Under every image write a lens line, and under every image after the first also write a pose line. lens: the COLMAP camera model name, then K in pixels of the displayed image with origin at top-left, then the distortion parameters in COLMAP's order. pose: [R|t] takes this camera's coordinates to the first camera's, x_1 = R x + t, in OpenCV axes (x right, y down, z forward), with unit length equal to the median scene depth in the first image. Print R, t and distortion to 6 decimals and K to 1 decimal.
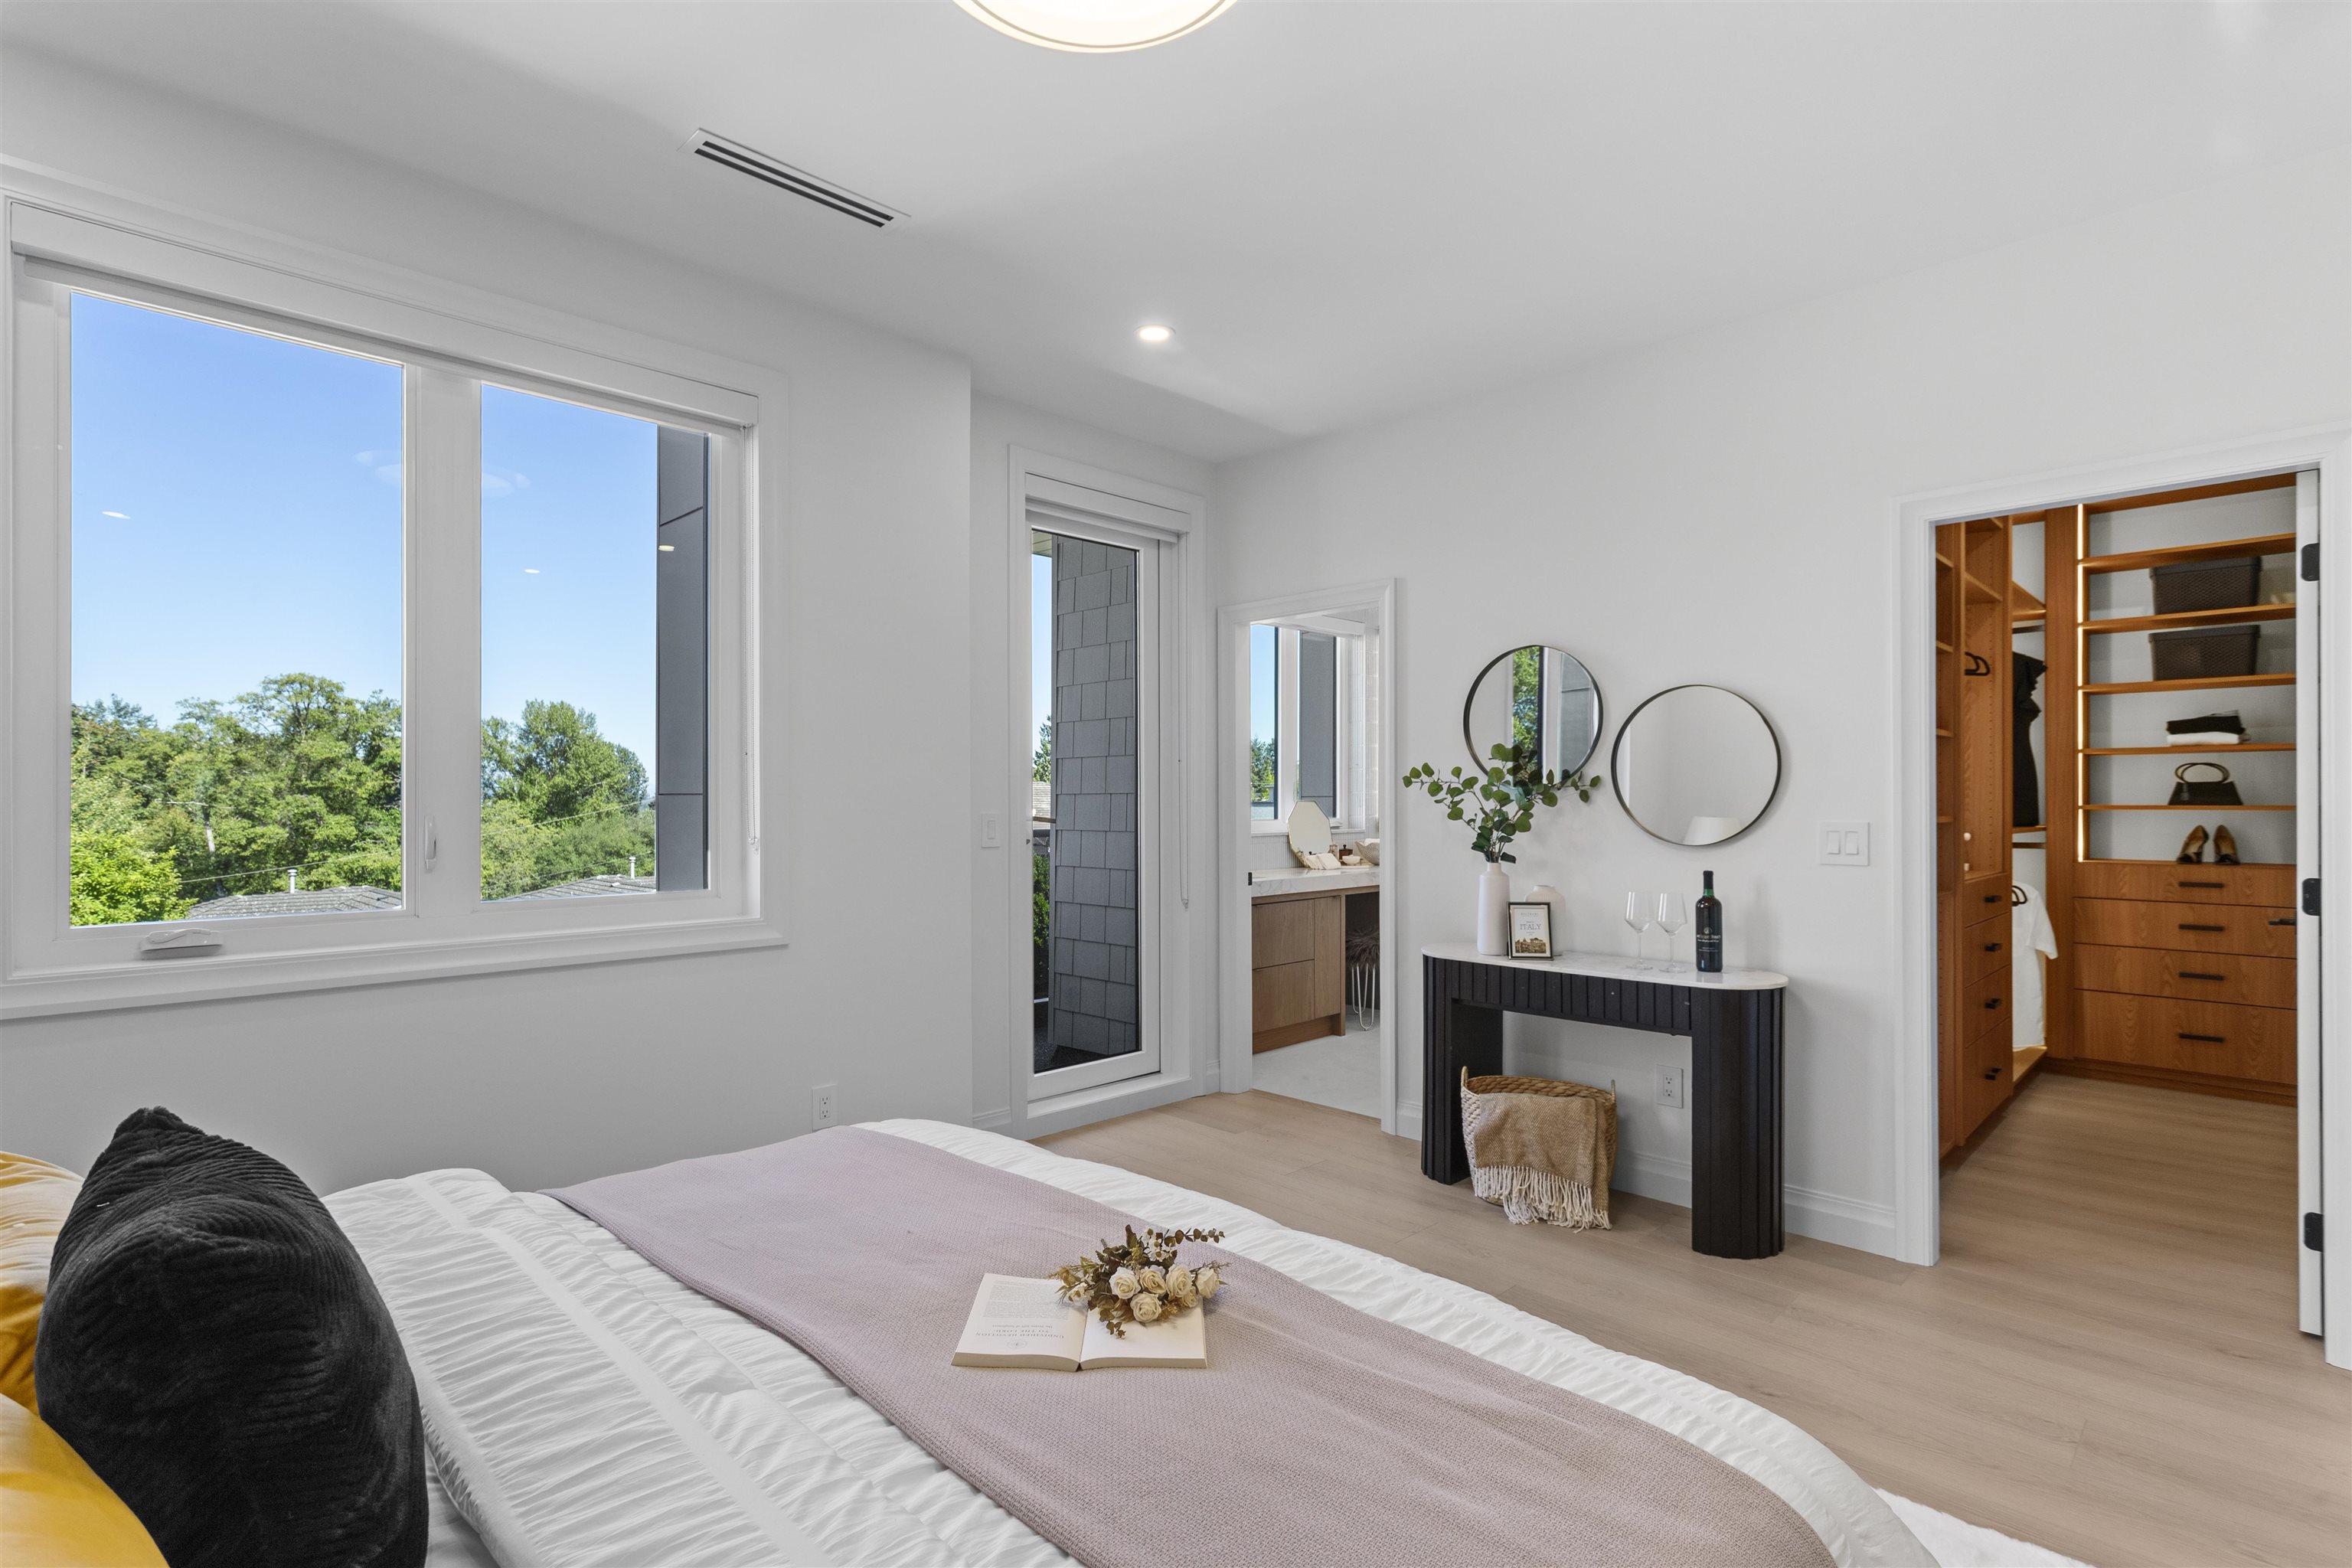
lens RADIAL K [[1136.4, 0, 1171.5], [0, 1136.4, 800.9], [0, 0, 1]] dist [0.000219, 0.000701]
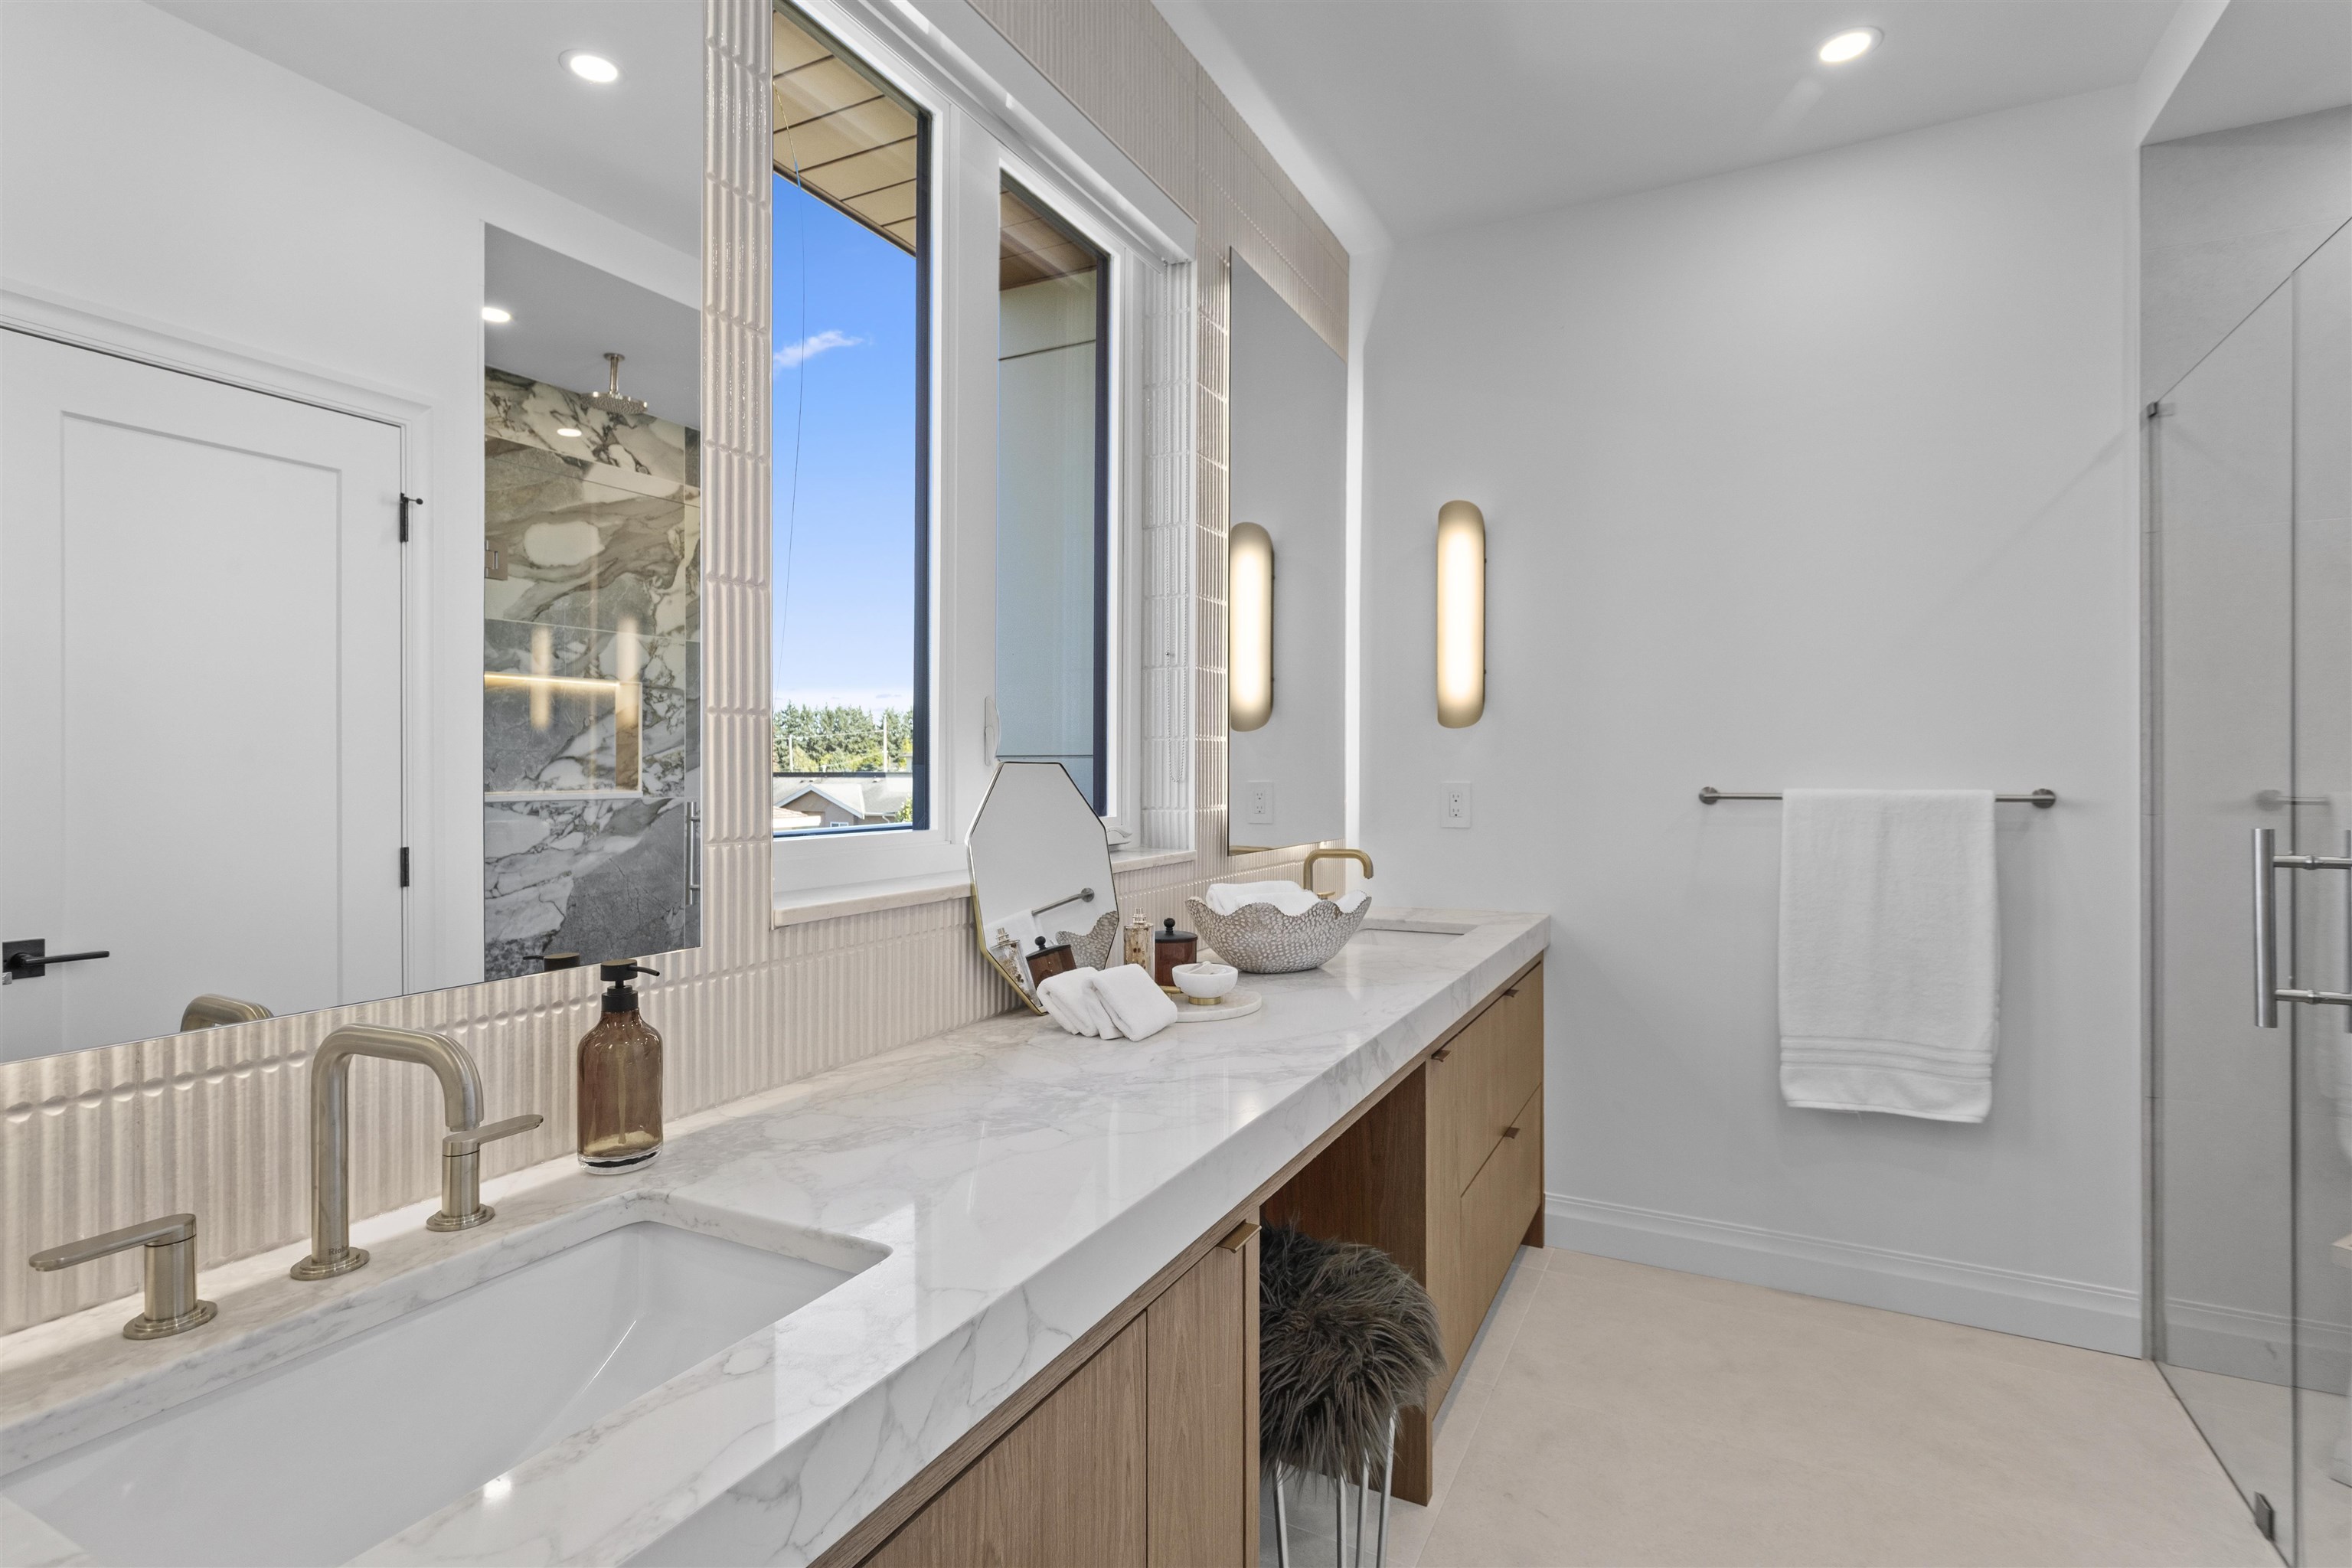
lens RADIAL K [[1136.4, 0, 1172.2], [0, 1136.4, 777.6], [0, 0, 1]] dist [0.000219, 0.000701]
pose [[0.950897, 0.003925, 0.309483, 0.103922], [-0.005581, 0.999974, 0.004464, 0.002480], [-0.309458, -0.005972, 0.950894, 1.164799]]
